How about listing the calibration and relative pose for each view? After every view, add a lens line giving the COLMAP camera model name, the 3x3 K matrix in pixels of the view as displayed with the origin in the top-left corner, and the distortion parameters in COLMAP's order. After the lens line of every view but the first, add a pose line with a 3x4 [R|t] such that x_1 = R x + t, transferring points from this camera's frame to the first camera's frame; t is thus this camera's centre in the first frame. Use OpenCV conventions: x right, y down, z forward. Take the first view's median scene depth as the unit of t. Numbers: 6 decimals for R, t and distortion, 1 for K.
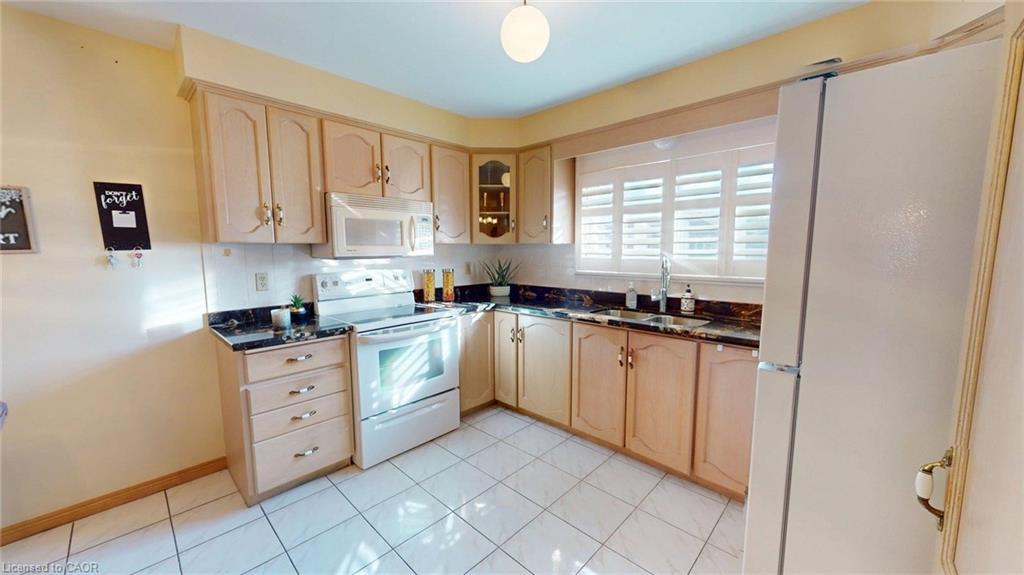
lens RADIAL K [[372.7, 0, 512.1], [0, 372.7, 288.5], [0, 0, 1]] dist [0.001062, -0.000136]
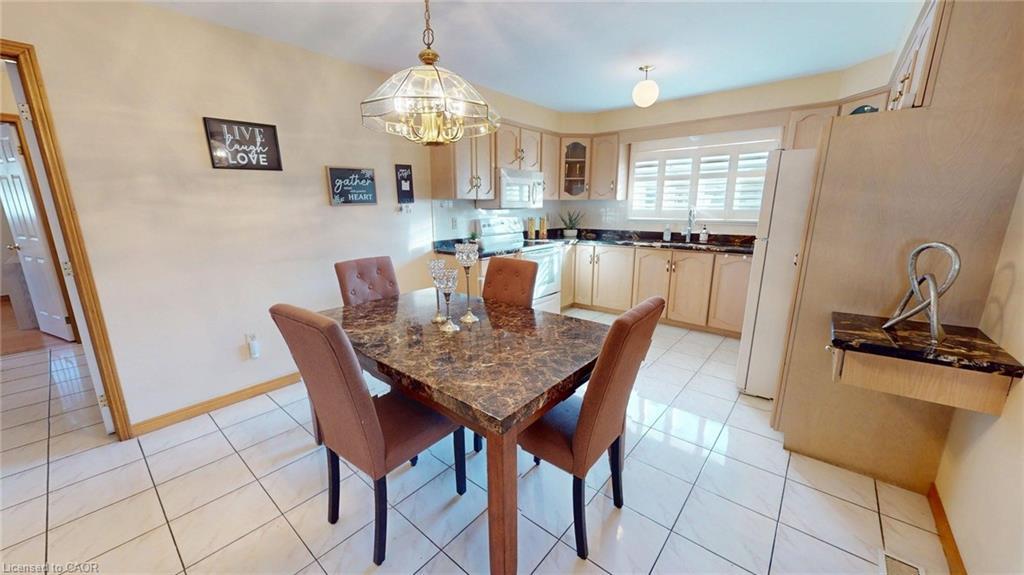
lens RADIAL K [[372.7, 0, 512.0], [0, 372.7, 289.6], [0, 0, 1]] dist [0.001062, -0.000136]
pose [[0.998053, -0.013737, 0.060832, -0.454312], [0.006583, 0.993196, 0.116267, 0.070981], [-0.062015, -0.115640, 0.991353, -0.583554]]
